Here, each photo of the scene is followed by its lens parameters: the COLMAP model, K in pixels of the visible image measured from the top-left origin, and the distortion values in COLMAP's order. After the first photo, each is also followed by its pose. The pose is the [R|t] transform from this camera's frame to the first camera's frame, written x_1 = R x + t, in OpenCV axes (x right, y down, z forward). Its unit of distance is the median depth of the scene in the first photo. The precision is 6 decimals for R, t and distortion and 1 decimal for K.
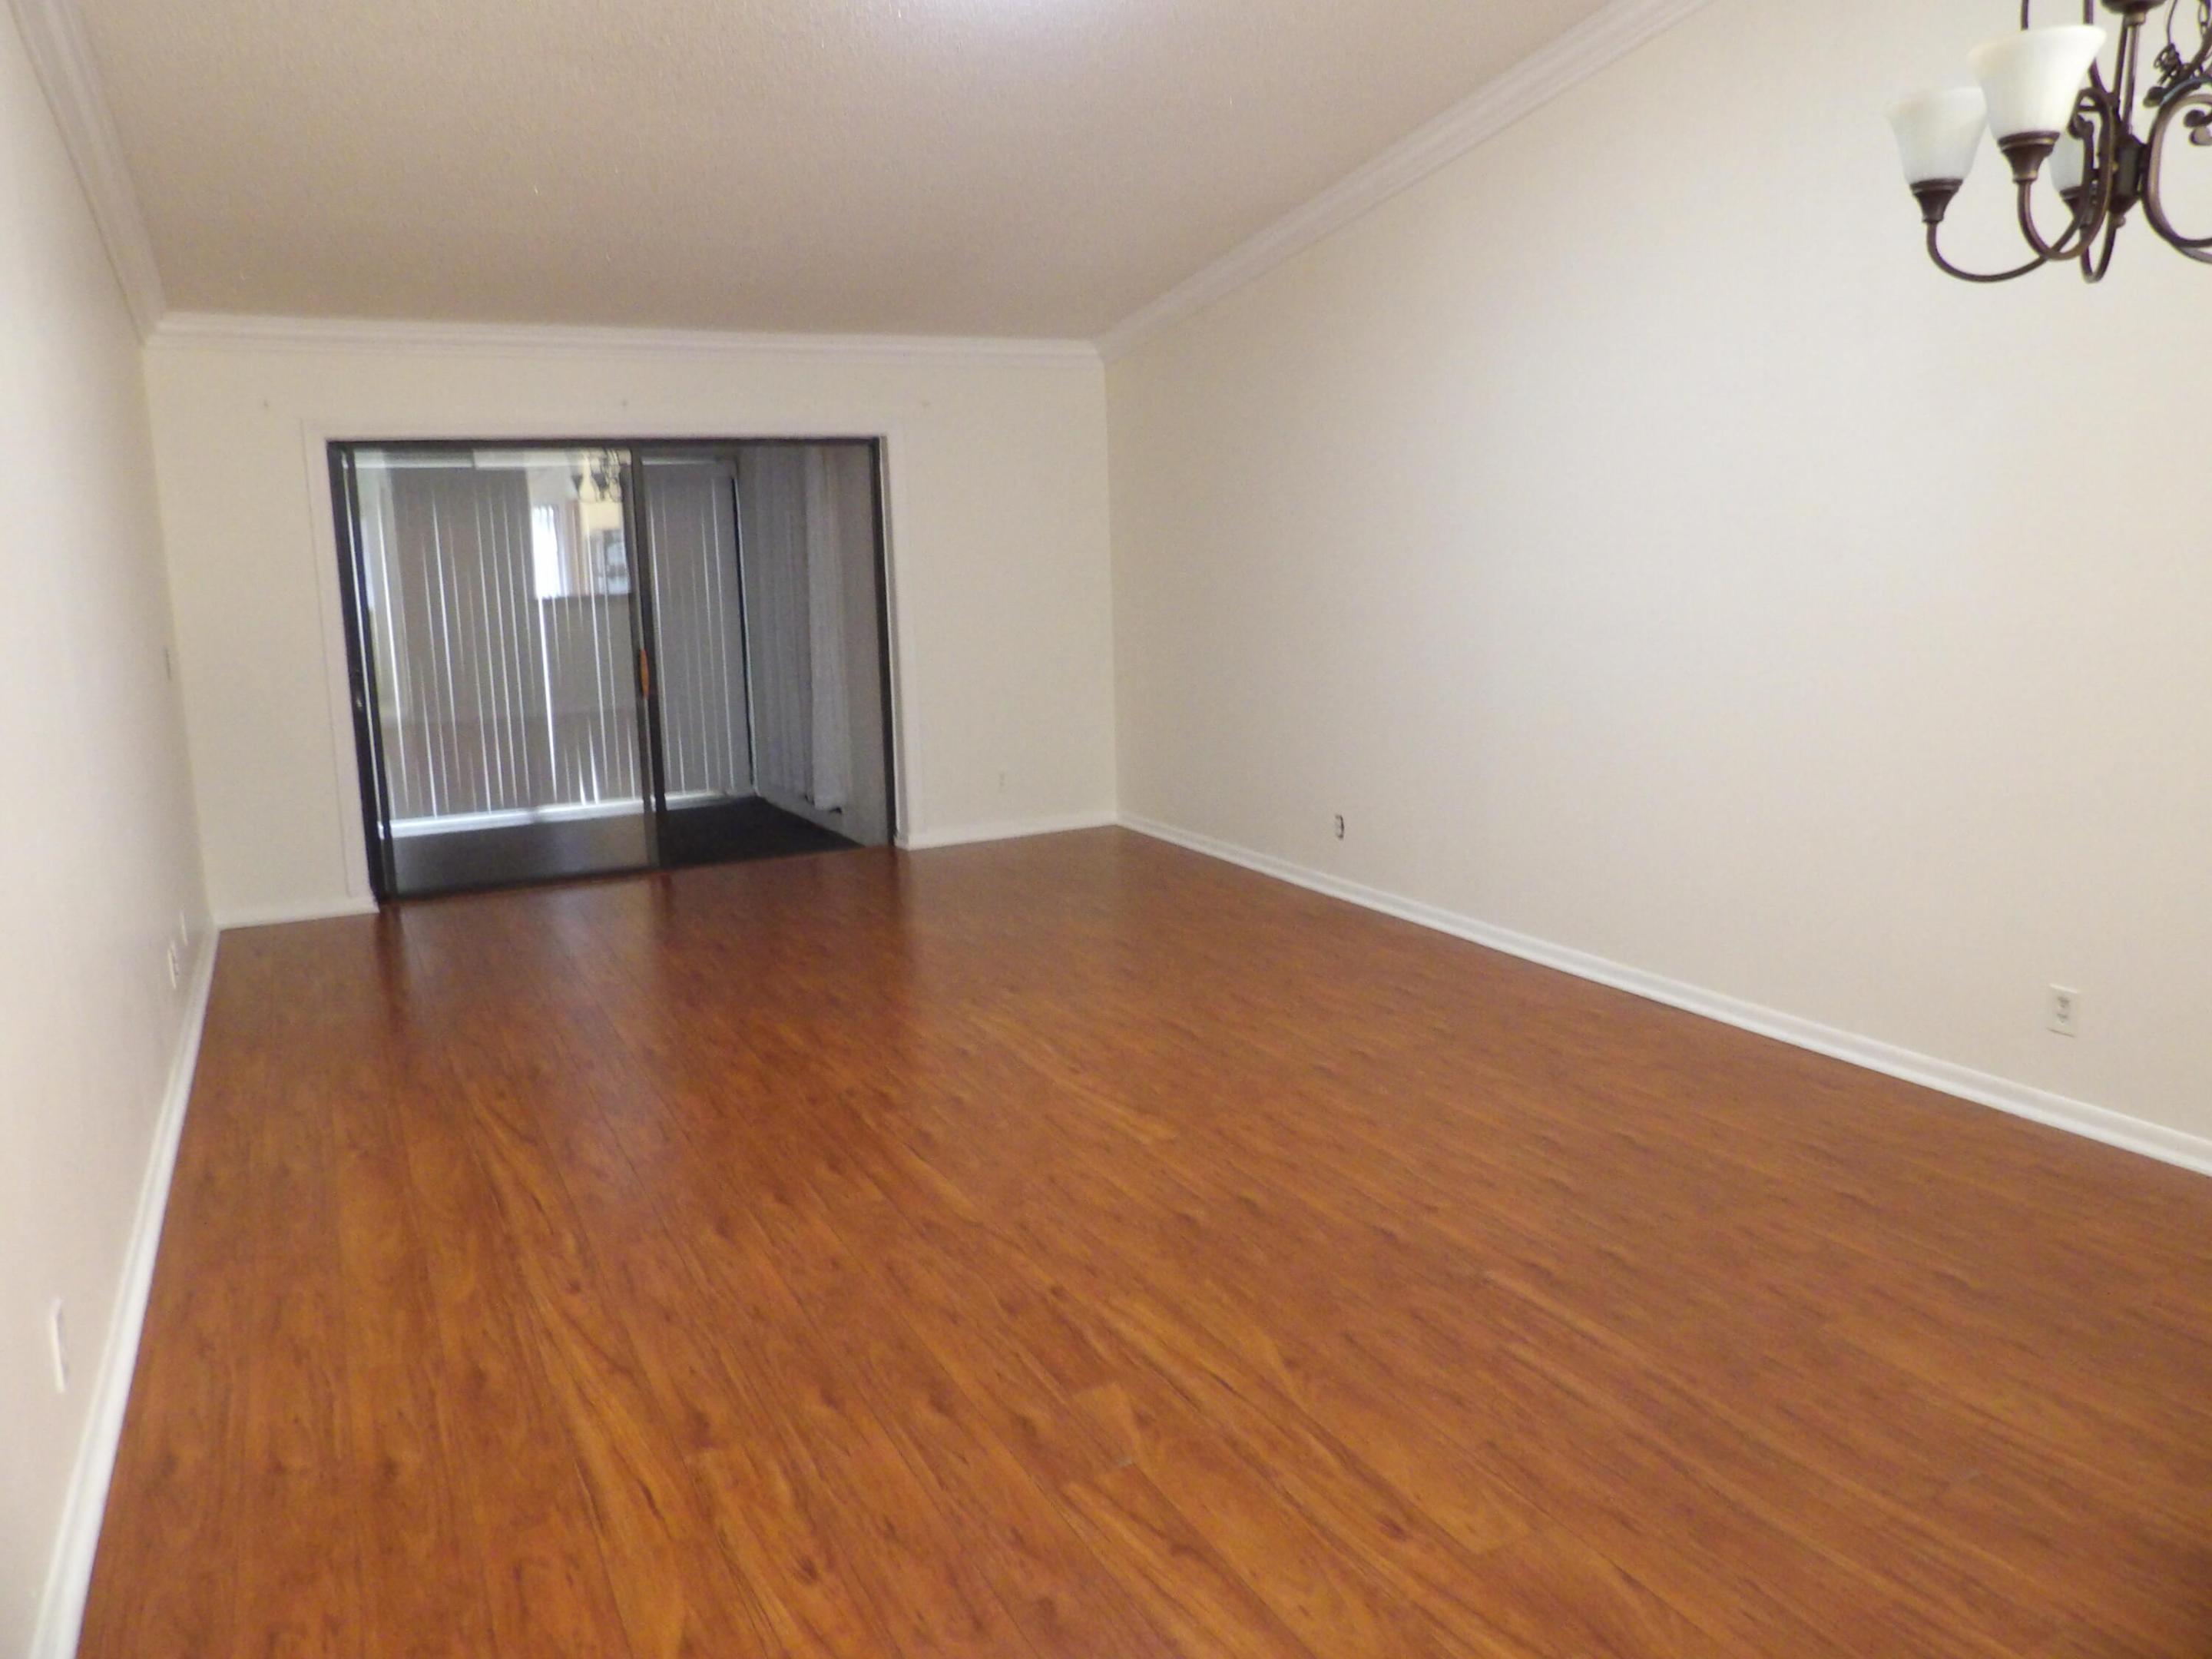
lens RADIAL K [[1515.7, 0, 1106.0], [0, 1515.7, 829.5], [0, 0, 1]] dist [-0.030496, 0.000542]
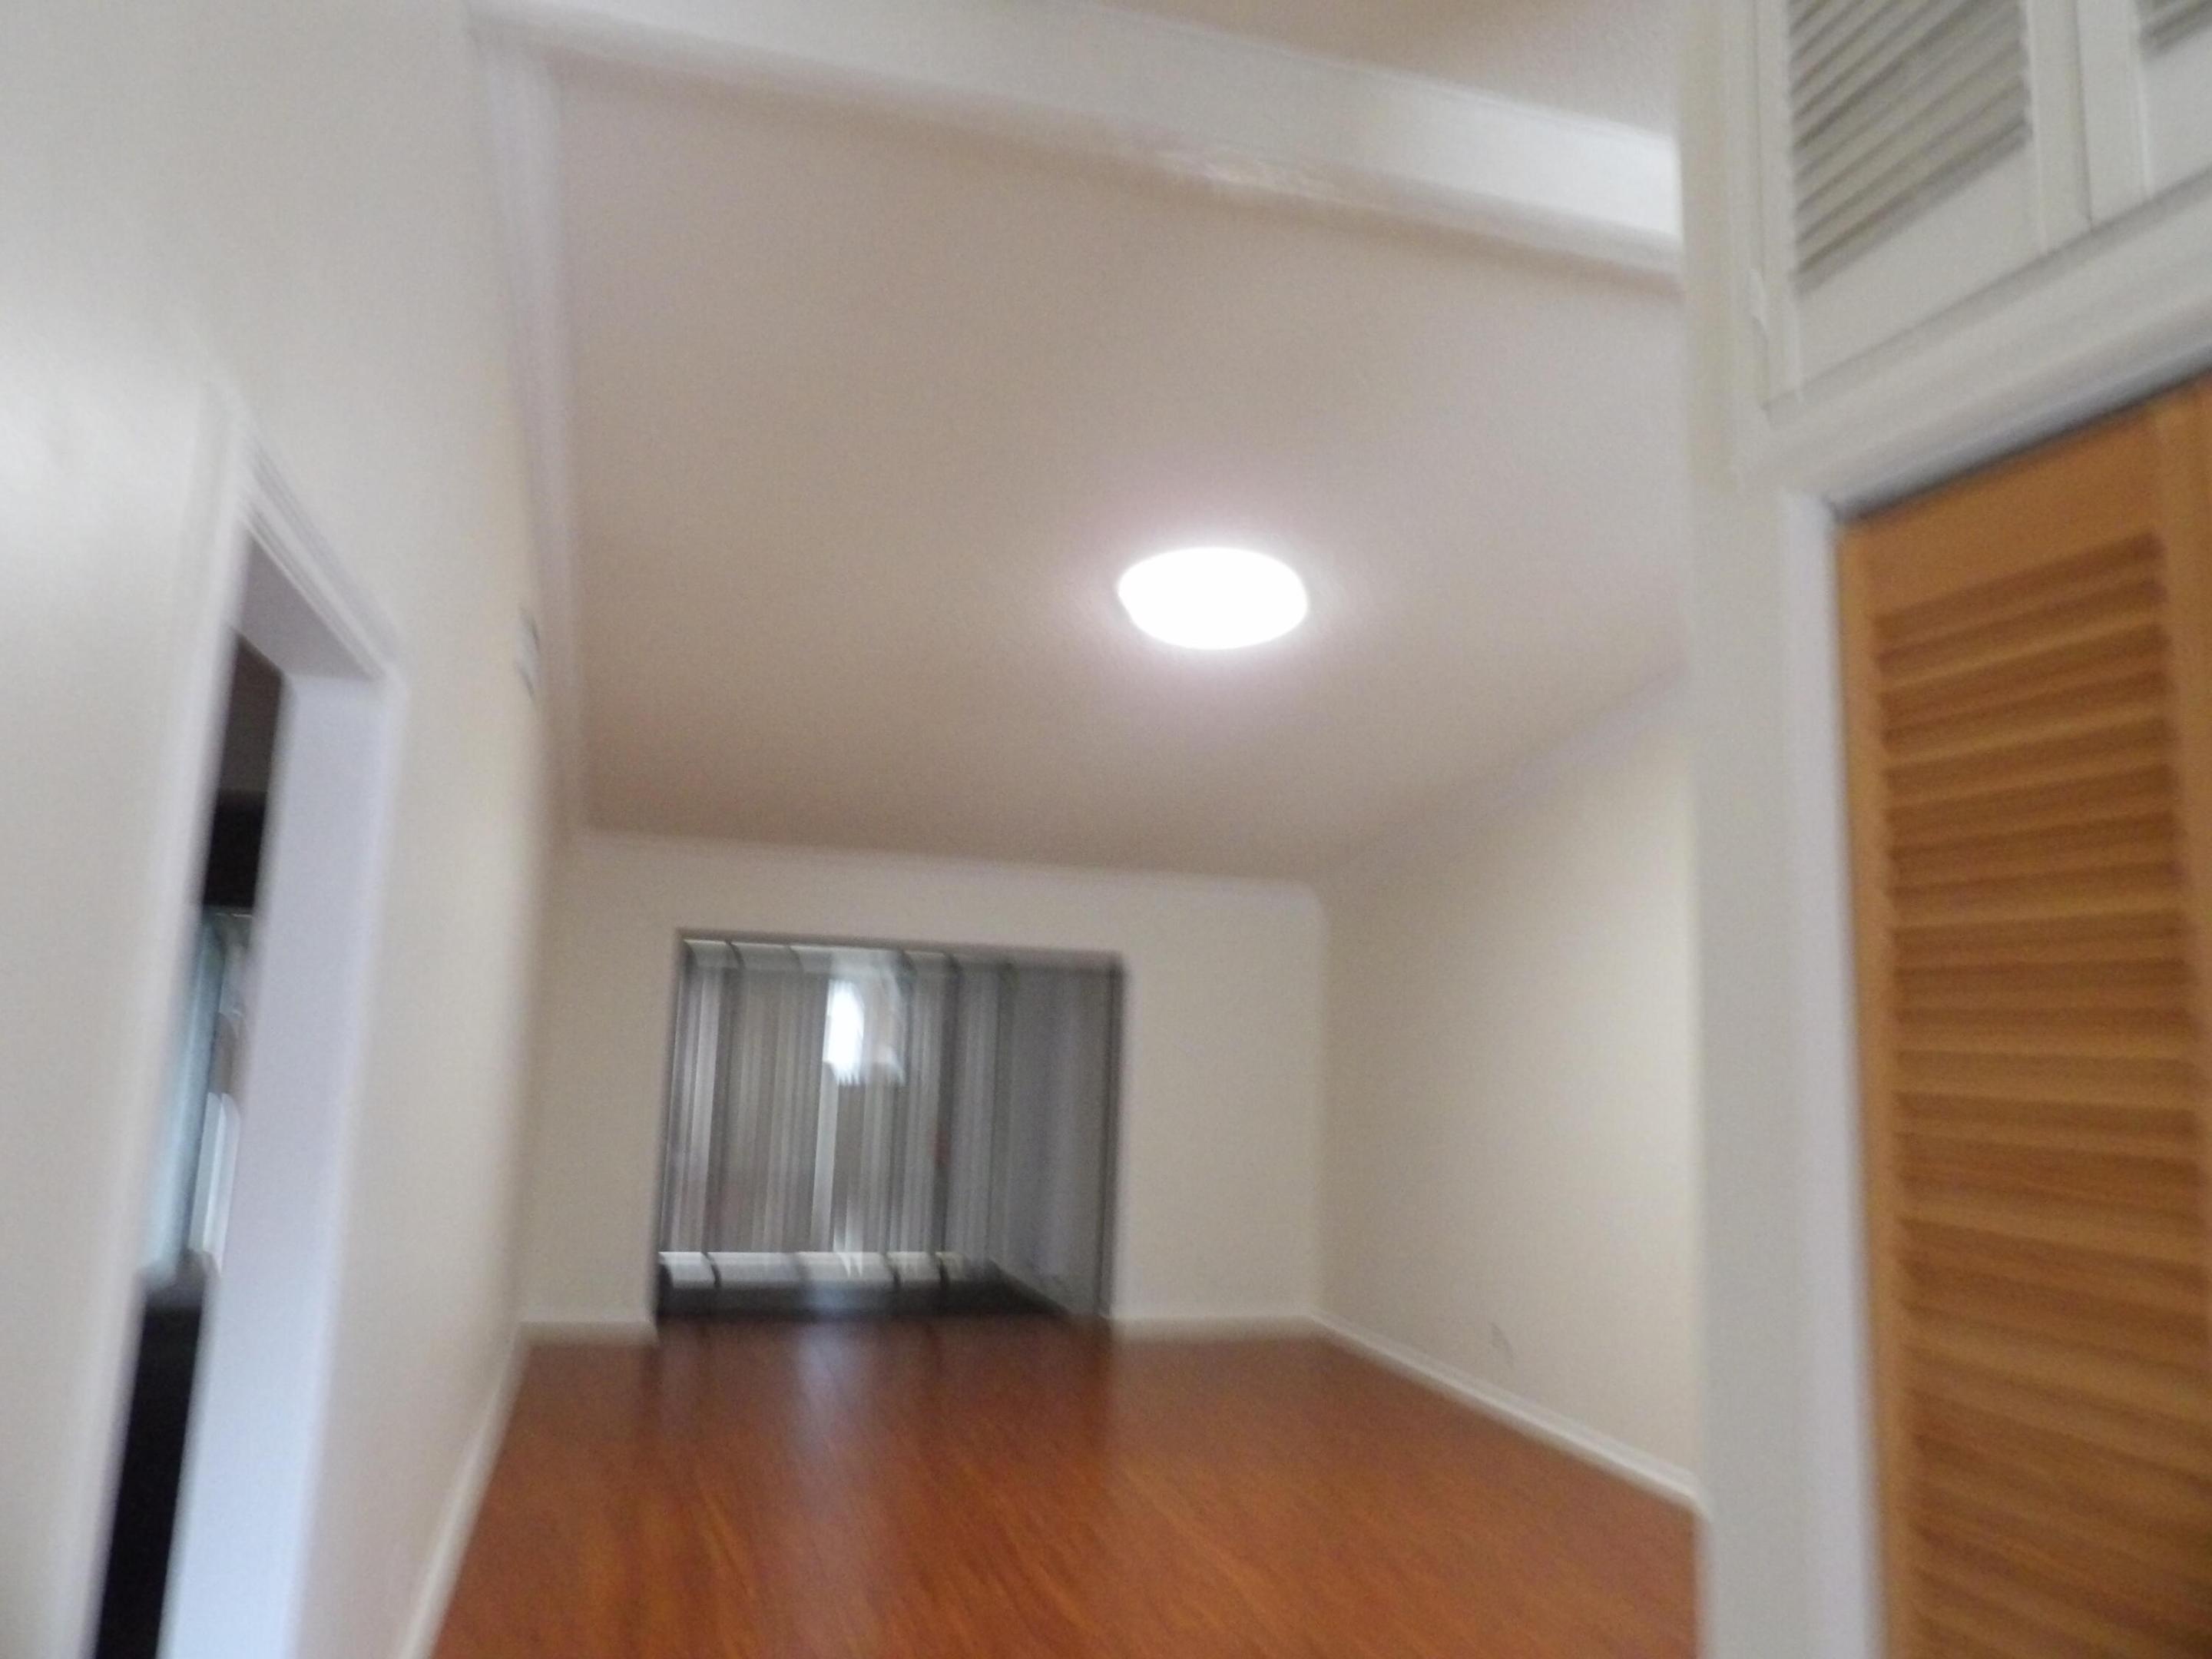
lens RADIAL K [[1600.1, 0, 1097.4], [0, 1600.1, 806.3], [0, 0, 1]] dist [-0.034191, 0.045617]
pose [[0.978029, 0.031466, -0.206083, 0.088598], [-0.096425, 0.944723, -0.313371, 0.022325], [0.184831, 0.326357, 0.927000, -0.194565]]
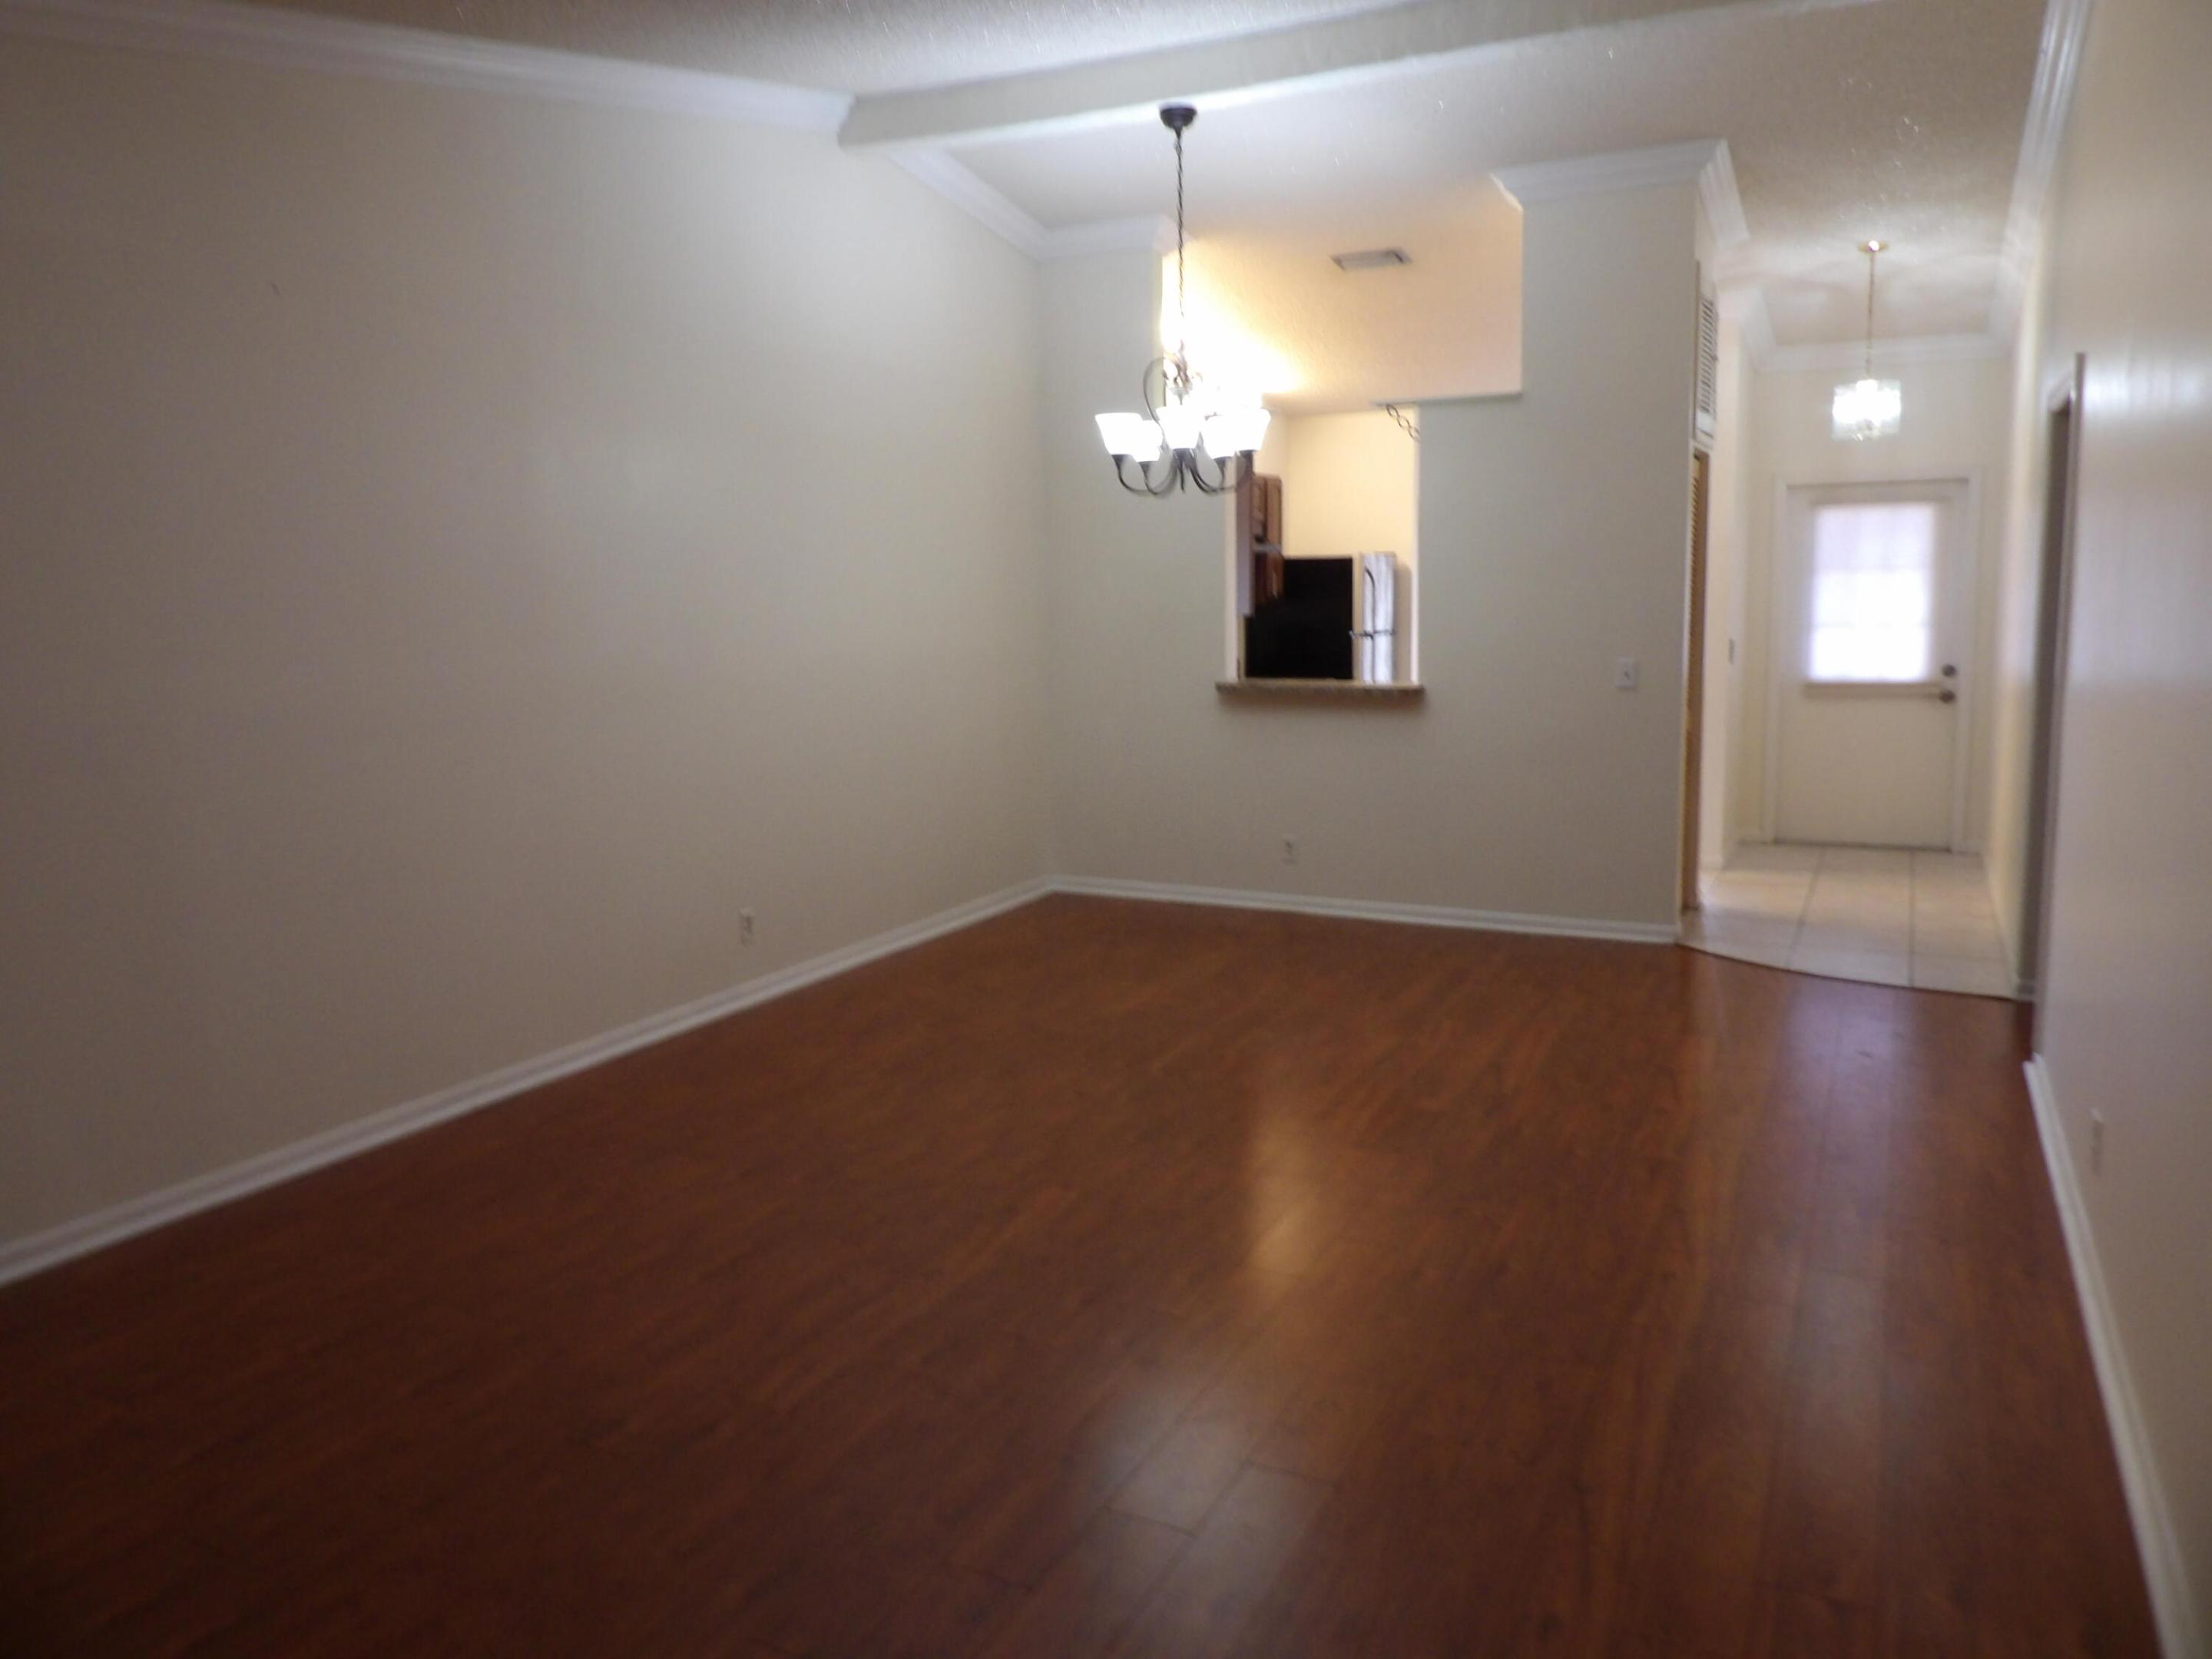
lens RADIAL K [[1515.7, 0, 1106.0], [0, 1515.7, 829.5], [0, 0, 1]] dist [-0.030496, 0.000542]
pose [[-0.569902, -0.093190, 0.816411, -0.491693], [0.185101, 0.953453, 0.238044, -0.163524], [-0.800593, 0.286781, -0.526125, 0.910579]]
